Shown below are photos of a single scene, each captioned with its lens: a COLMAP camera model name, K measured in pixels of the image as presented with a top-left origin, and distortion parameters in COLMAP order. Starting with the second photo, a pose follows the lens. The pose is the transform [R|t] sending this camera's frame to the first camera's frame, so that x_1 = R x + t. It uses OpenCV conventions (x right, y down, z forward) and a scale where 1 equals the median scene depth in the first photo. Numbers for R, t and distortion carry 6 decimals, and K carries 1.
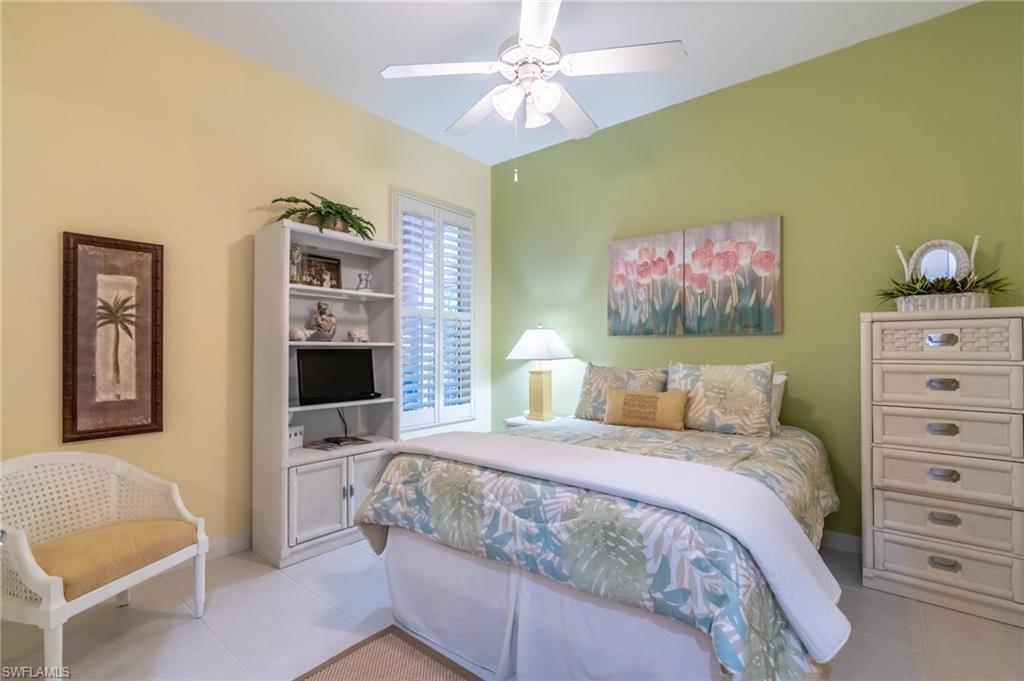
lens RADIAL K [[467.2, 0, 512.2], [0, 467.2, 343.5], [0, 0, 1]] dist [-0.013515, 0.002472]
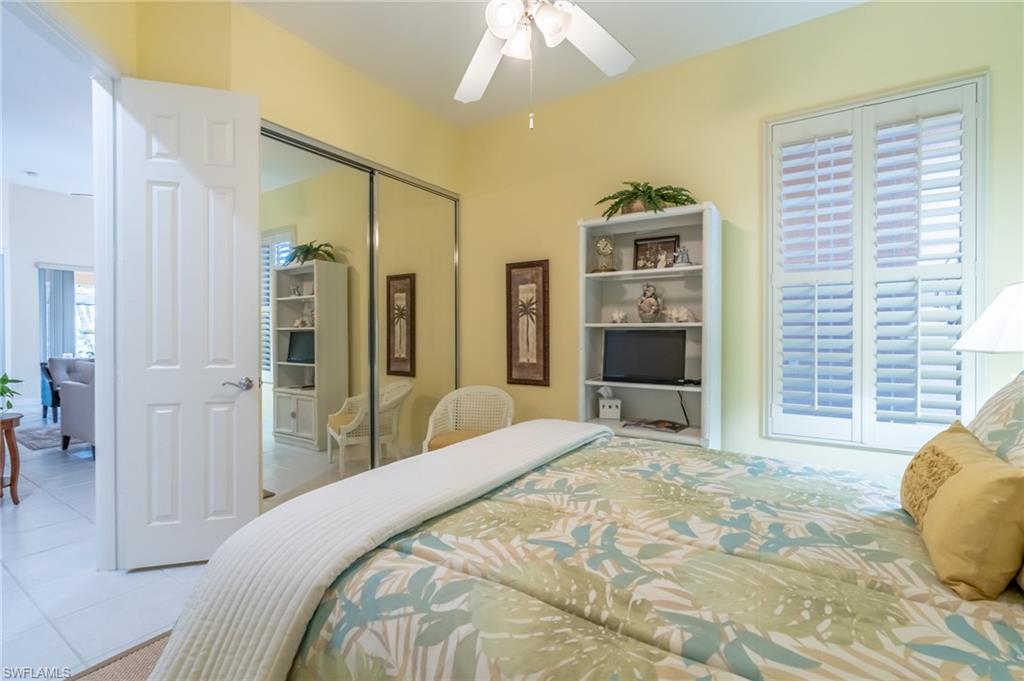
lens RADIAL K [[467.2, 0, 512.7], [0, 467.2, 336.4], [0, 0, 1]] dist [-0.013515, 0.002472]
pose [[0.090530, 0.008100, -0.995861, 0.732482], [0.010100, 0.999908, 0.009051, 0.016888], [0.995842, -0.010878, 0.090440, 0.786769]]
